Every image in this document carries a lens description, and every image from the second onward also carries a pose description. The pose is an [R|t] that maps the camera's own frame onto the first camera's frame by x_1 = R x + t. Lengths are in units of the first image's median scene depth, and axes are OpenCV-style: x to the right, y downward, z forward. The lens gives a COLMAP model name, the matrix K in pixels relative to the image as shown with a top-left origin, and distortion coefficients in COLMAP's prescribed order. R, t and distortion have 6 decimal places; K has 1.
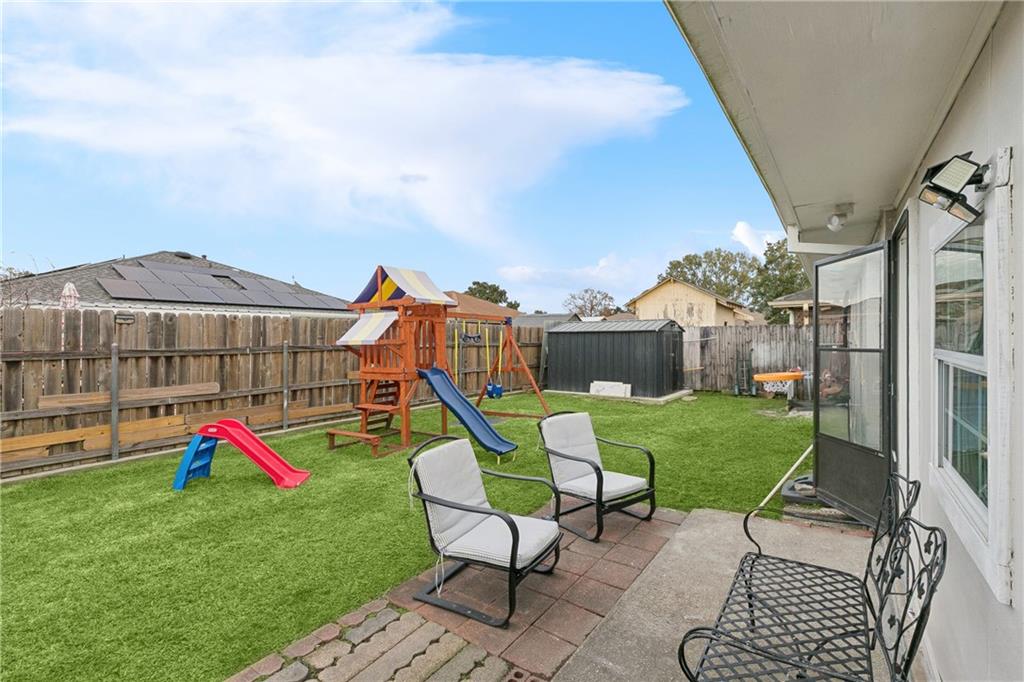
lens RADIAL K [[469.2, 0, 510.2], [0, 469.2, 330.7], [0, 0, 1]] dist [0.002872, 0.000317]
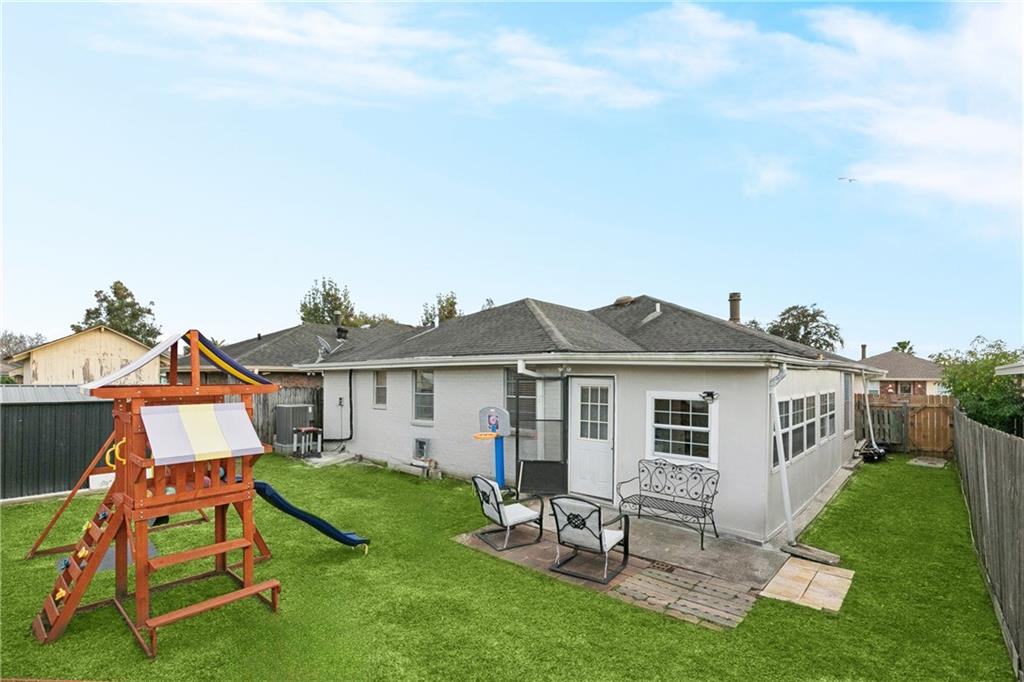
lens RADIAL K [[481.9, 0, 512.7], [0, 481.9, 377.4], [0, 0, 1]] dist [0.001323, 0.000301]
pose [[0.110757, 0.002524, 0.993844, -1.709618], [-0.019899, 0.999802, -0.000321, -0.172588], [-0.993648, -0.019741, 0.110785, 0.963090]]
